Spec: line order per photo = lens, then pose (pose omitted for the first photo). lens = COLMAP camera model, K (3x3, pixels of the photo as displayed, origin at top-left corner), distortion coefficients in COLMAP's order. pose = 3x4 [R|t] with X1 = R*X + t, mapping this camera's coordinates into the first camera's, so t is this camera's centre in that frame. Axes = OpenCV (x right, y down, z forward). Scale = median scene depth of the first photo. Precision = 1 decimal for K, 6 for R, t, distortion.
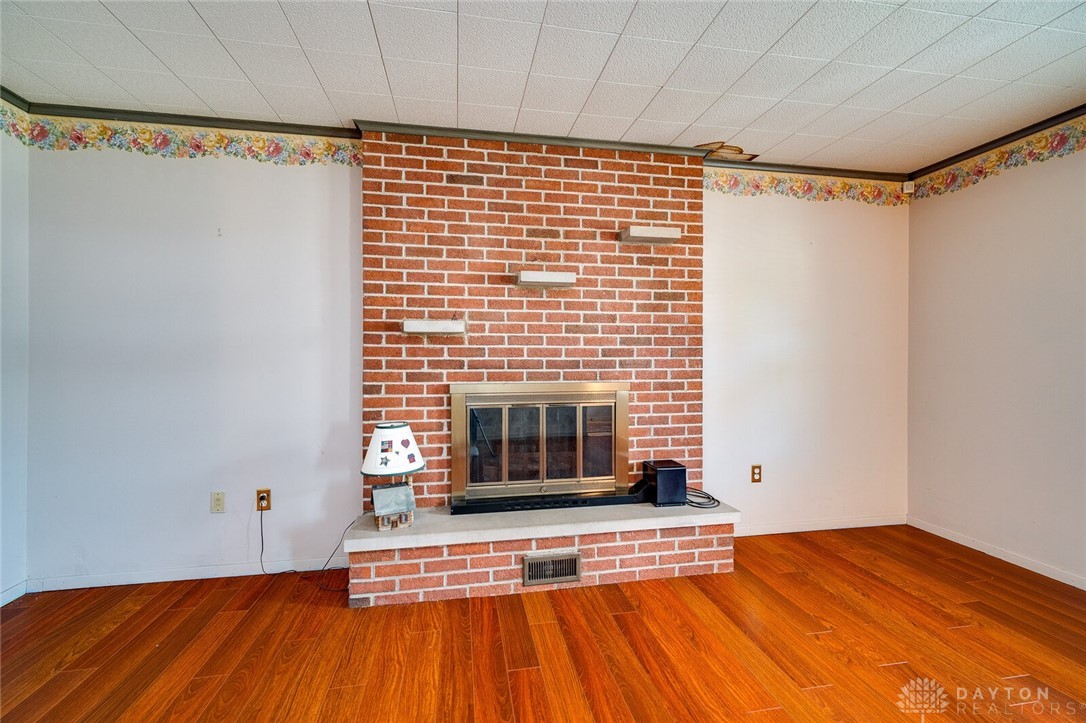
lens RADIAL K [[471.2, 0, 543.9], [0, 471.2, 353.9], [0, 0, 1]] dist [0.002211, 0.000287]
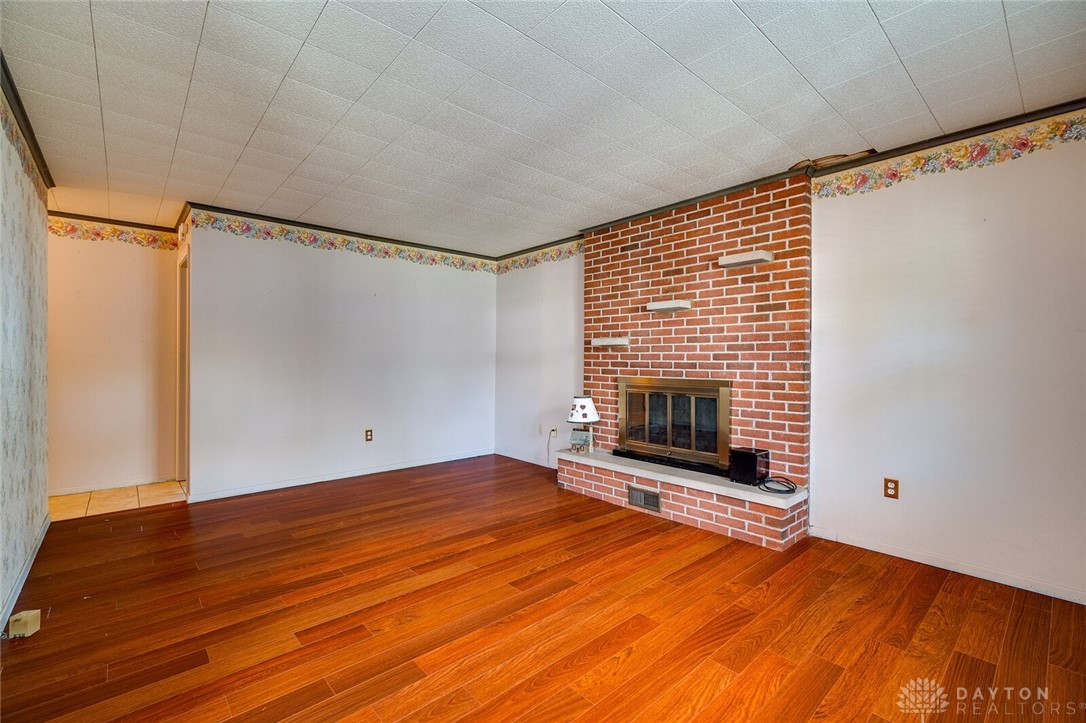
lens RADIAL K [[471.2, 0, 543.9], [0, 471.2, 353.9], [0, 0, 1]] dist [0.002211, 0.000287]
pose [[0.520540, -0.007866, -0.853801, 1.006424], [0.000226, 0.999959, -0.009074, 0.000796], [0.853837, 0.004530, 0.520520, -0.064556]]
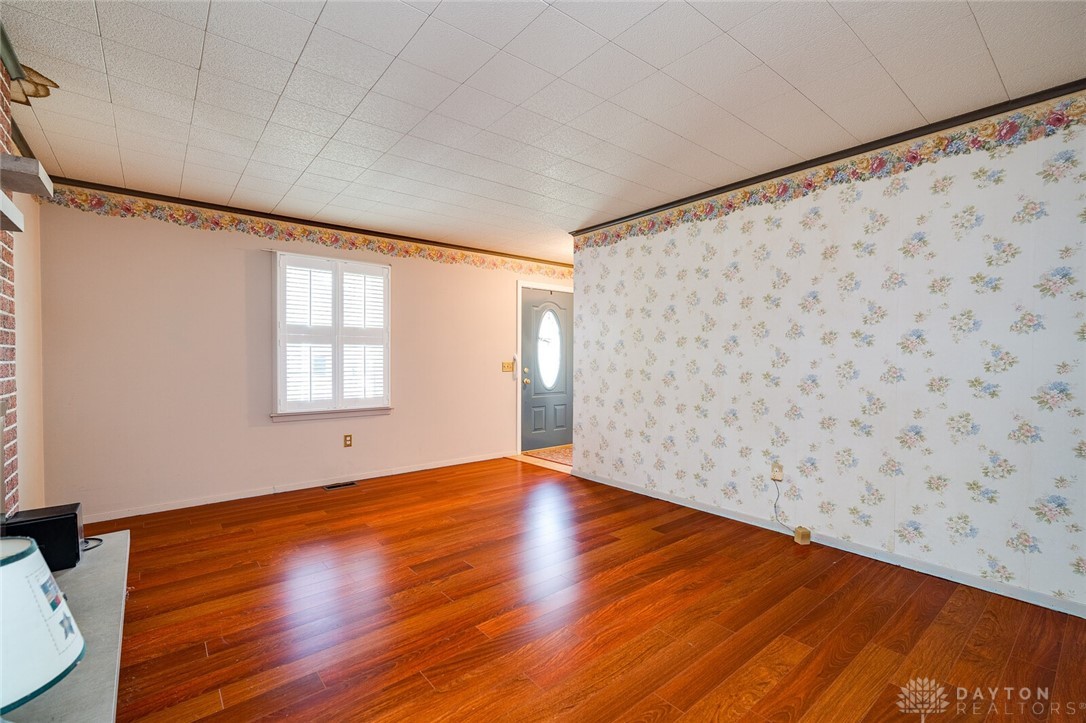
lens RADIAL K [[471.2, 0, 543.9], [0, 471.2, 353.9], [0, 0, 1]] dist [0.002211, 0.000287]
pose [[-0.488786, 0.010421, 0.872341, -0.726935], [-0.001682, 0.999916, -0.012888, 0.005259], [-0.872402, -0.007767, -0.488727, 0.701810]]
